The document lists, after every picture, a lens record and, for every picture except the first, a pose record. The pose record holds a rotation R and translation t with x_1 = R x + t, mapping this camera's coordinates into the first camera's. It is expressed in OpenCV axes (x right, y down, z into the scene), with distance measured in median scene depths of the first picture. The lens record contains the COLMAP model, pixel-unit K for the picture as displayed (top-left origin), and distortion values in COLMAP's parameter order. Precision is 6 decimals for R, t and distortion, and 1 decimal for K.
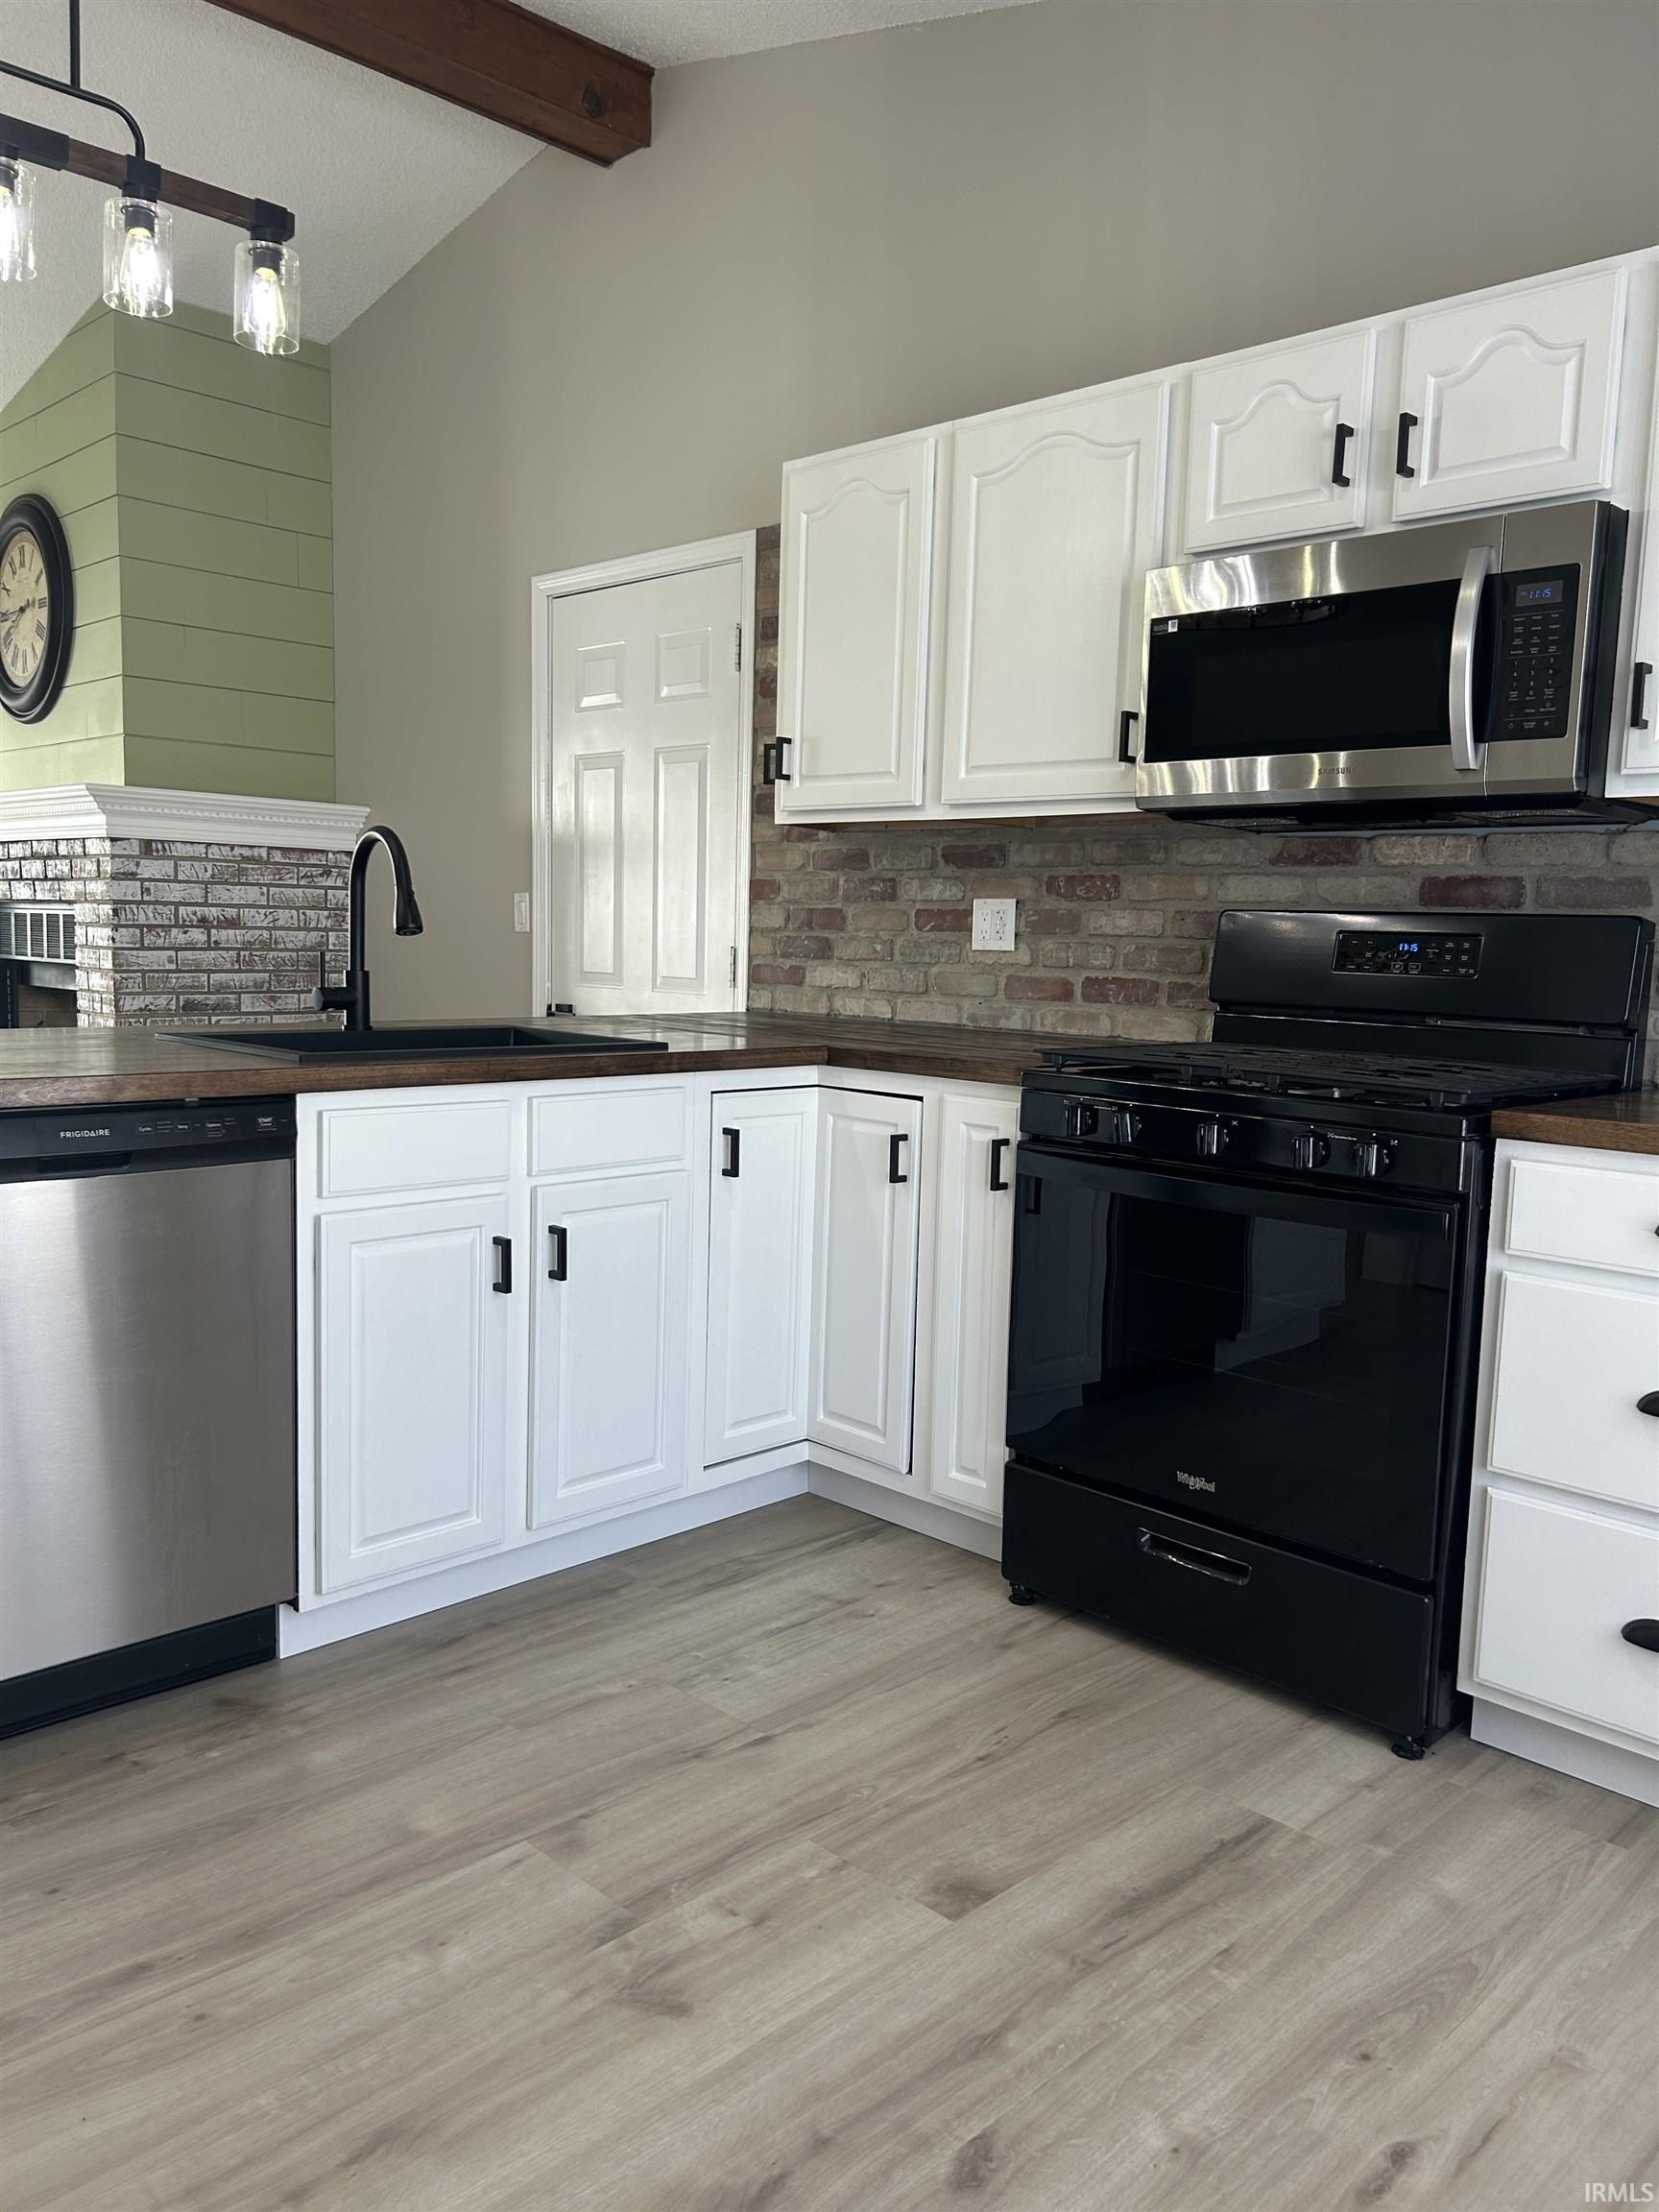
lens RADIAL K [[1655.4, 0, 839.1], [0, 1655.4, 1118.8], [0, 0, 1]] dist [0.065939, -0.081075]
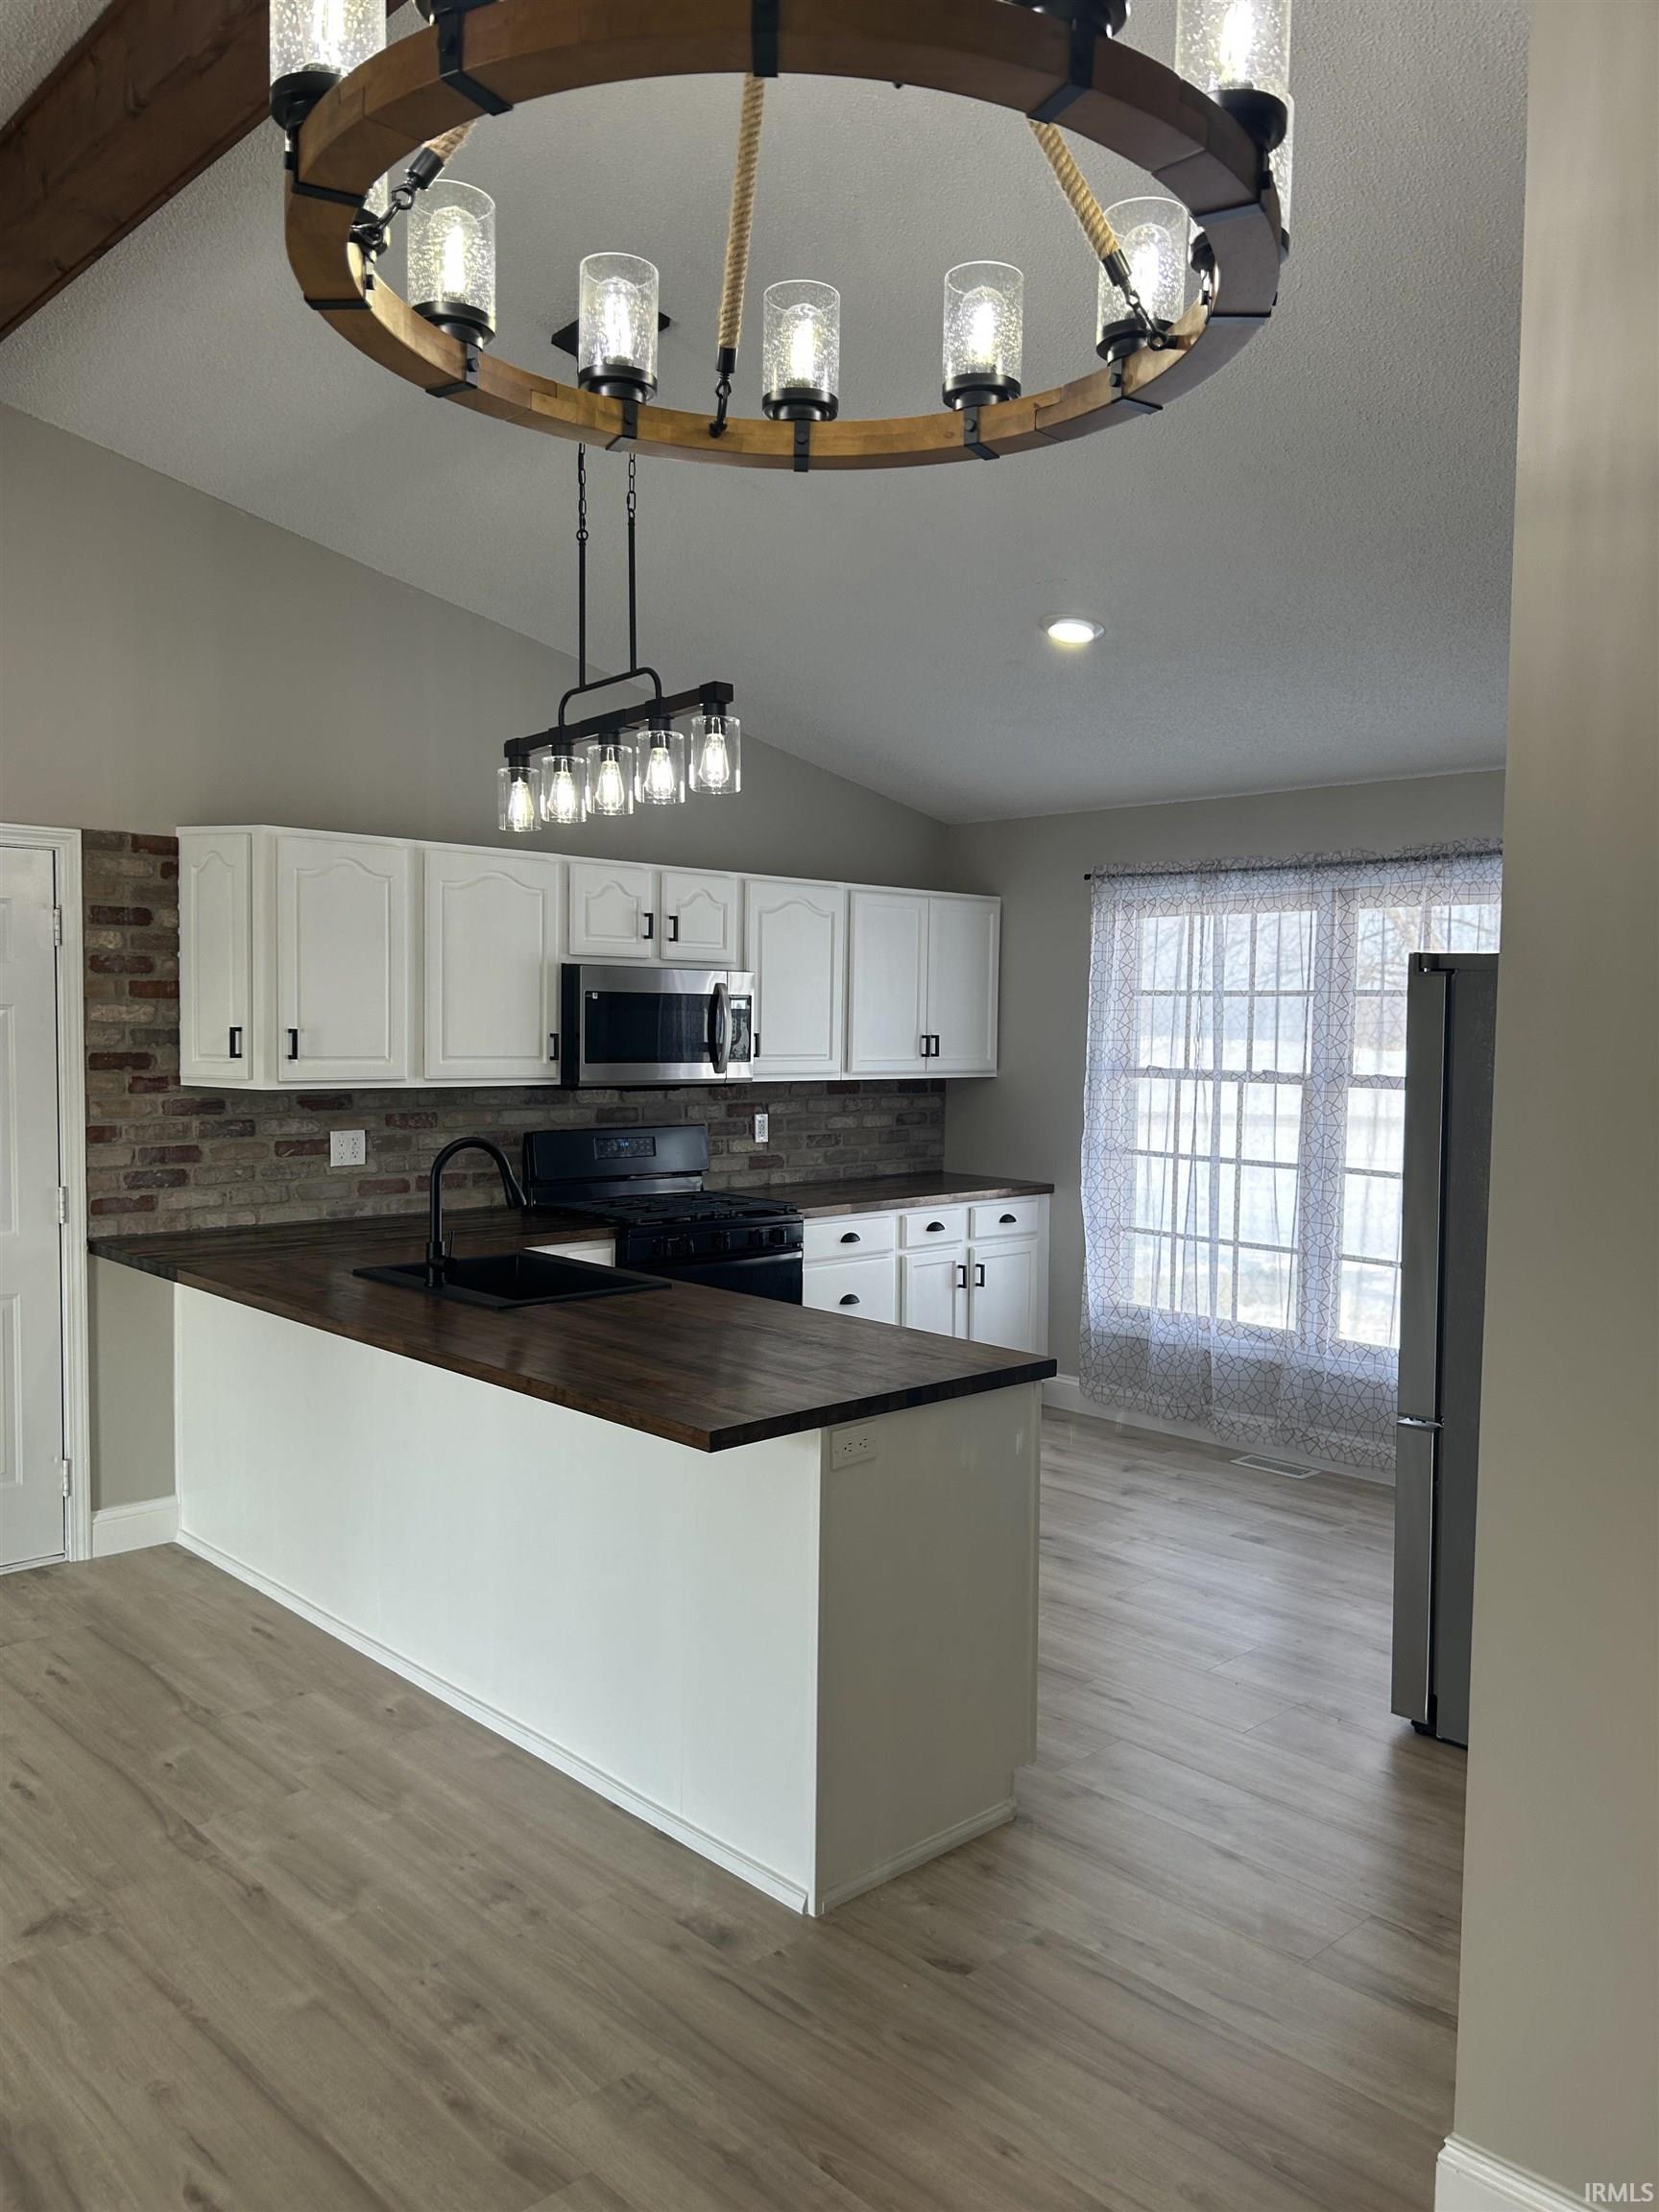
lens RADIAL K [[1655.4, 0, 841.7], [0, 1655.4, 1113.9], [0, 0, 1]] dist [0.065939, -0.081075]
pose [[0.025516, -0.090885, 0.995535, -1.322215], [0.096131, 0.991467, 0.088049, -0.228532], [-0.995042, 0.093455, 0.034035, 0.499543]]
